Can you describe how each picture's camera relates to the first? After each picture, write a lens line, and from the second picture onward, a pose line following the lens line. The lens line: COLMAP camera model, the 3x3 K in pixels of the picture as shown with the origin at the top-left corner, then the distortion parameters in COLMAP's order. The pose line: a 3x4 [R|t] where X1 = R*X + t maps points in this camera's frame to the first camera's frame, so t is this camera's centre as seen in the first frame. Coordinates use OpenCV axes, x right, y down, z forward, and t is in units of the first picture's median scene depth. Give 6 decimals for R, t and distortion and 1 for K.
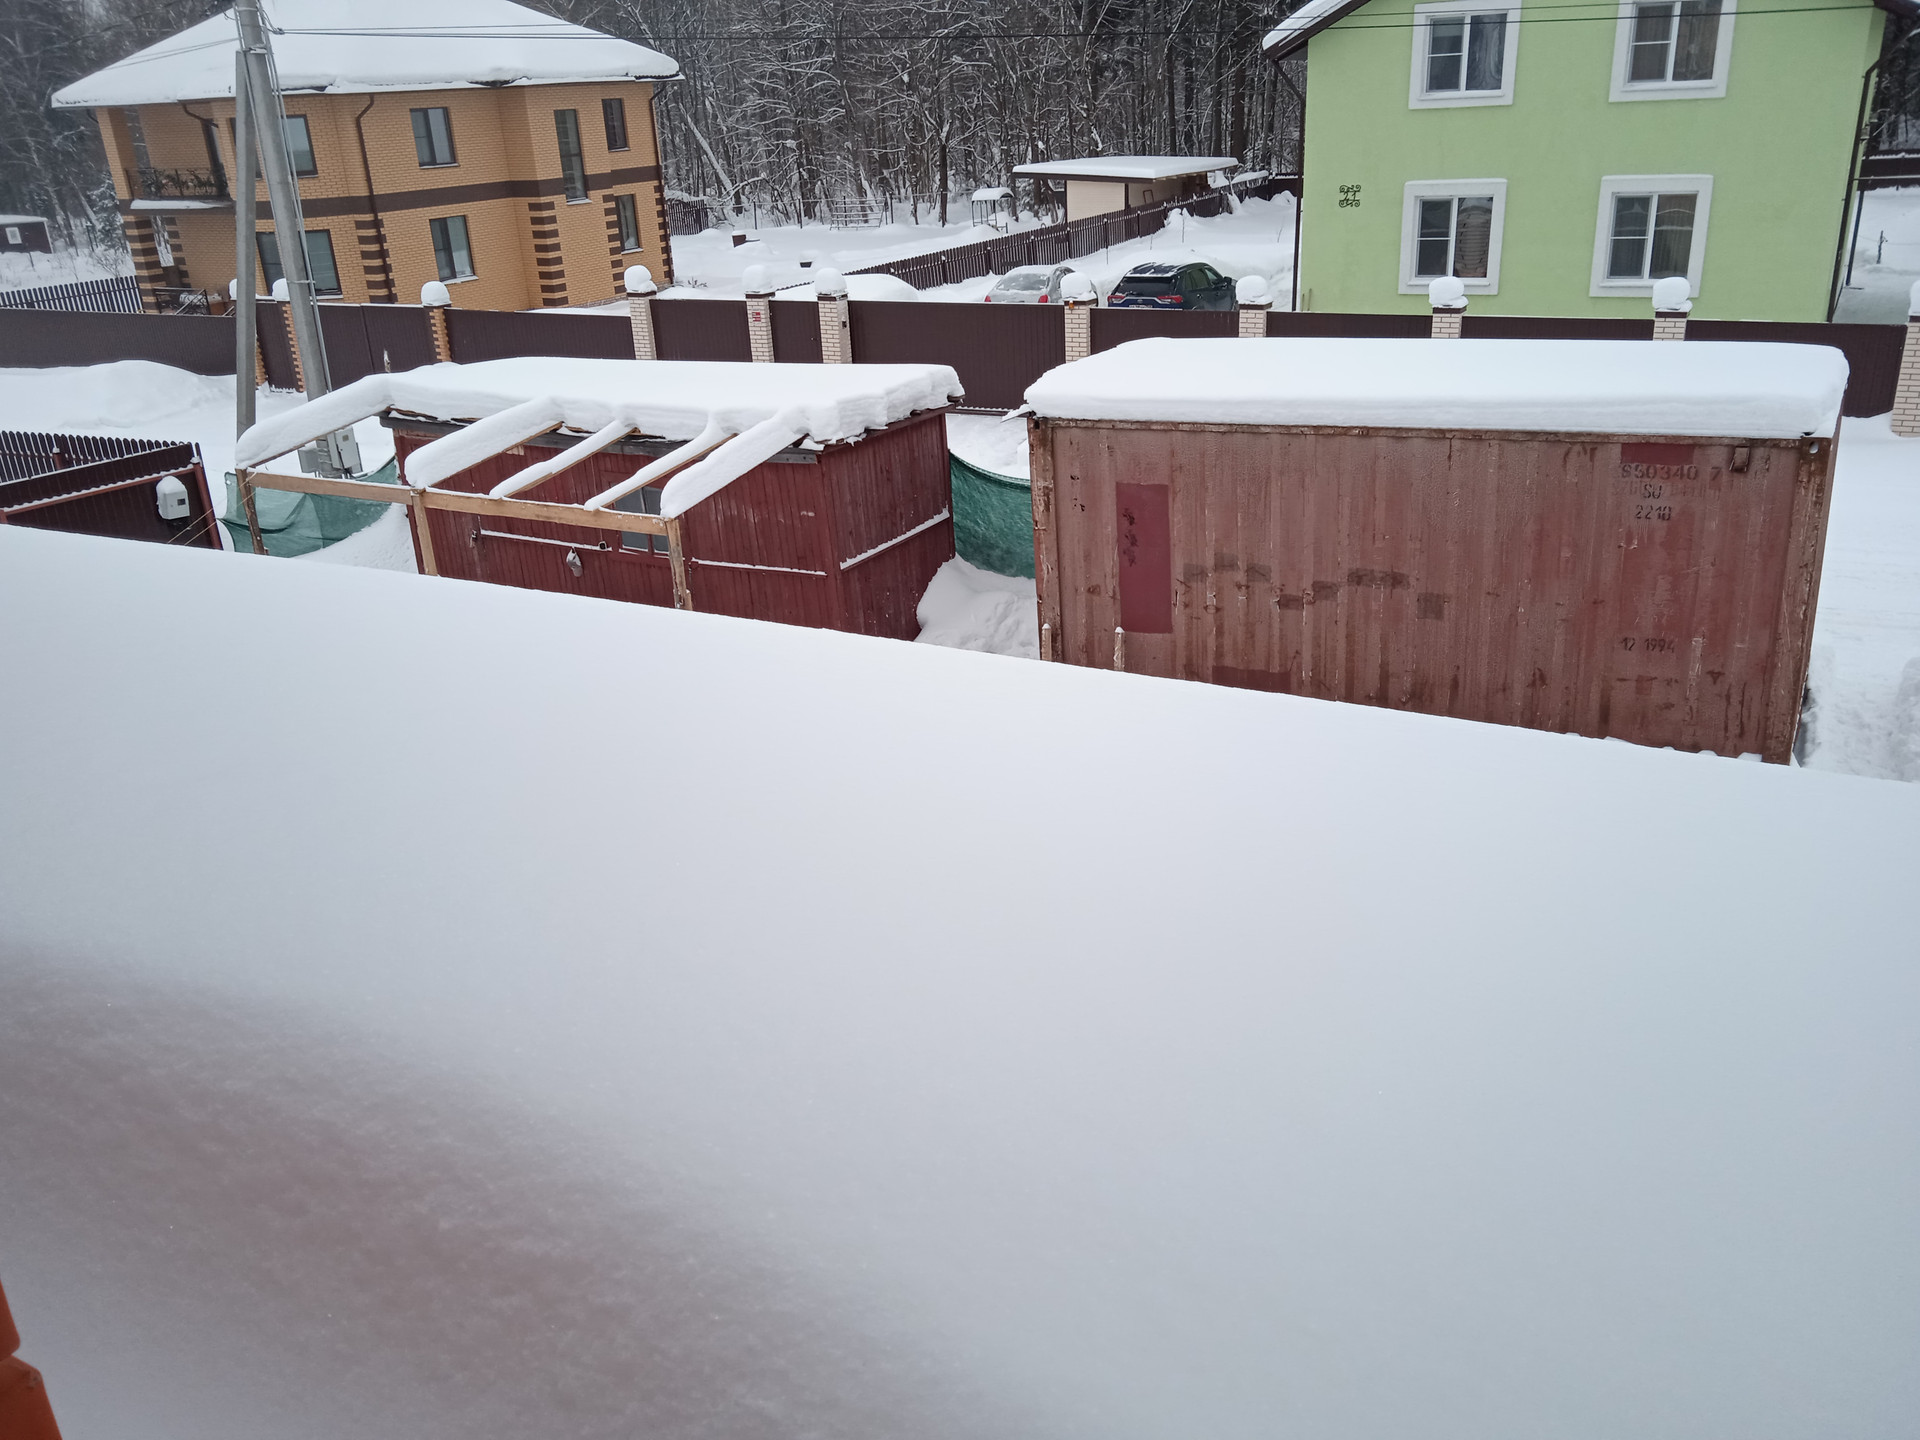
lens RADIAL K [[1578.6, 0, 960.3], [0, 1578.6, 718.7], [0, 0, 1]] dist [0.061253, -0.040632]
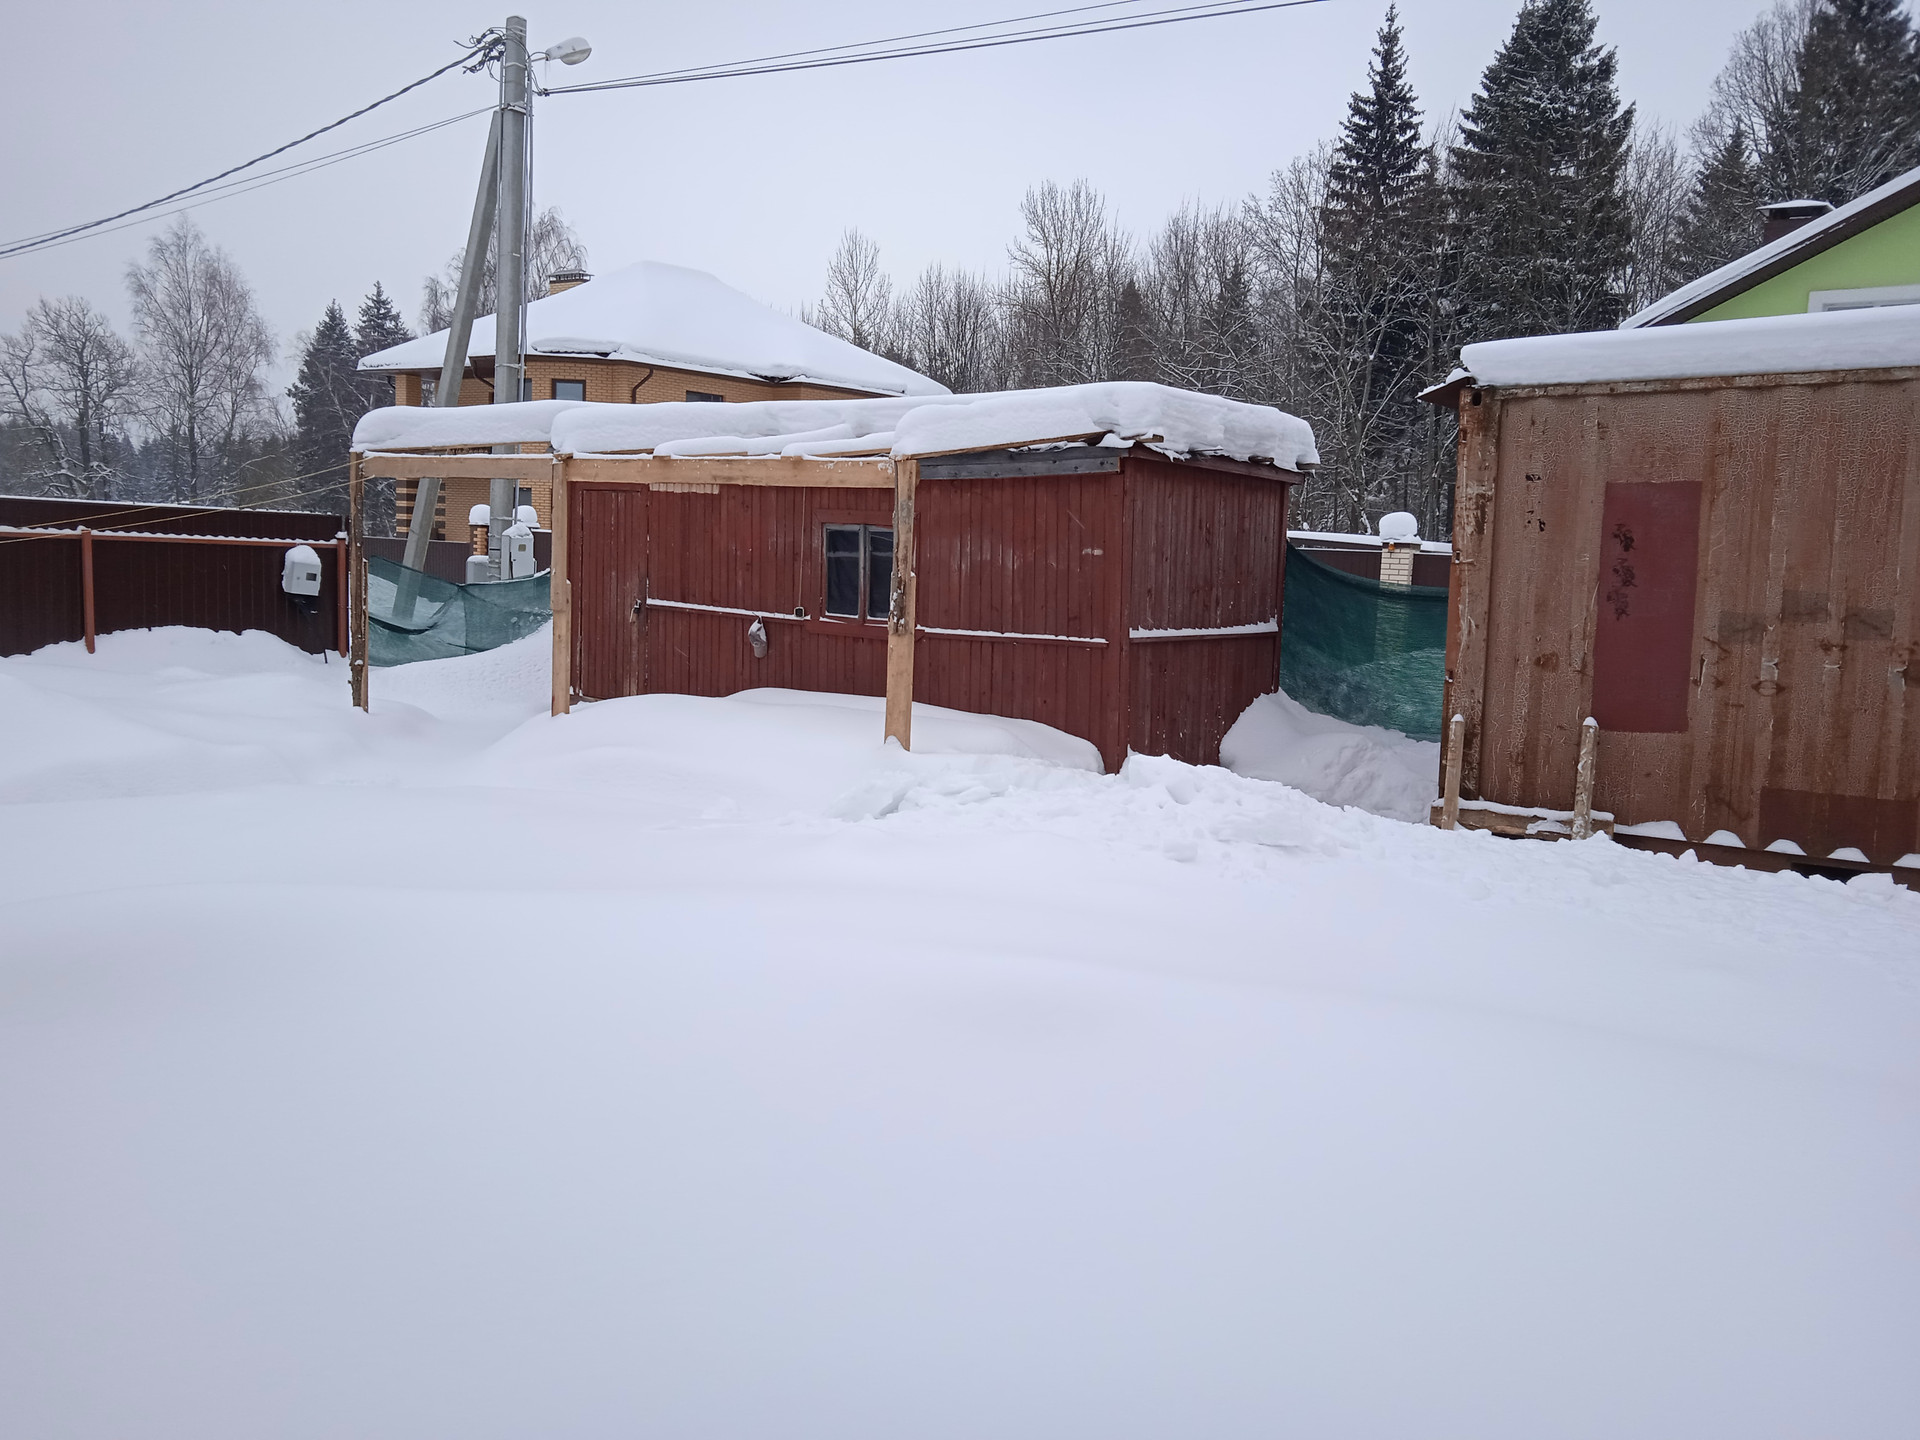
lens RADIAL K [[1578.6, 0, 955.7], [0, 1578.6, 725.9], [0, 0, 1]] dist [0.061253, -0.040632]
pose [[0.984252, 0.109630, -0.138673, -0.052749], [-0.142004, 0.957542, -0.250896, 0.127733], [0.105280, 0.266637, 0.958030, 0.360760]]
